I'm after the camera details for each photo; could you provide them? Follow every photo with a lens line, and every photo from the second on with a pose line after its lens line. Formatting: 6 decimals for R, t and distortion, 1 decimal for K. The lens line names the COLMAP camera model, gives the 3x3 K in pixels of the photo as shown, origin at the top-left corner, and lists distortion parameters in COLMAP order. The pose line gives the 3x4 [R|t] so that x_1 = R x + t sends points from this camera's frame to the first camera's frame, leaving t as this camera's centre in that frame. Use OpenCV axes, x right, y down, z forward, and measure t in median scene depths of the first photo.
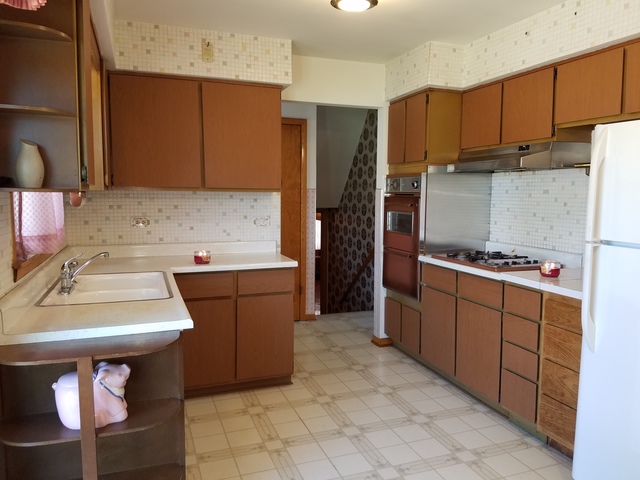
lens RADIAL K [[505.1, 0, 321.1], [0, 505.1, 246.0], [0, 0, 1]] dist [0.084189, -0.107990]
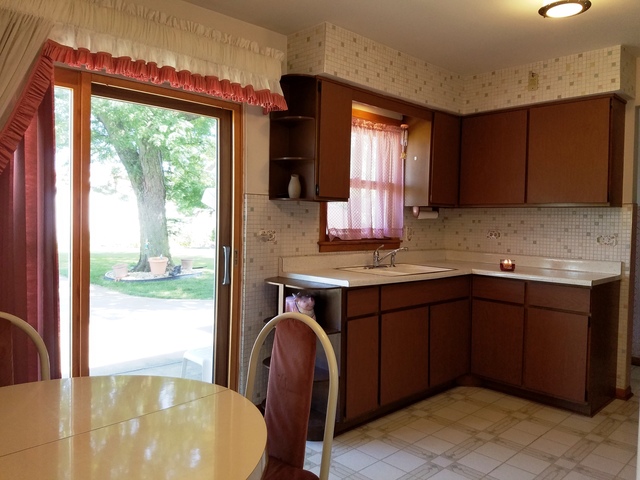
lens RADIAL K [[505.1, 0, 319.0], [0, 505.1, 238.2], [0, 0, 1]] dist [0.084189, -0.107990]
pose [[0.397956, 0.039145, -0.916569, 0.611062], [-0.116556, 0.993150, -0.008190, 0.020245], [0.909970, 0.110091, 0.399793, 0.166728]]
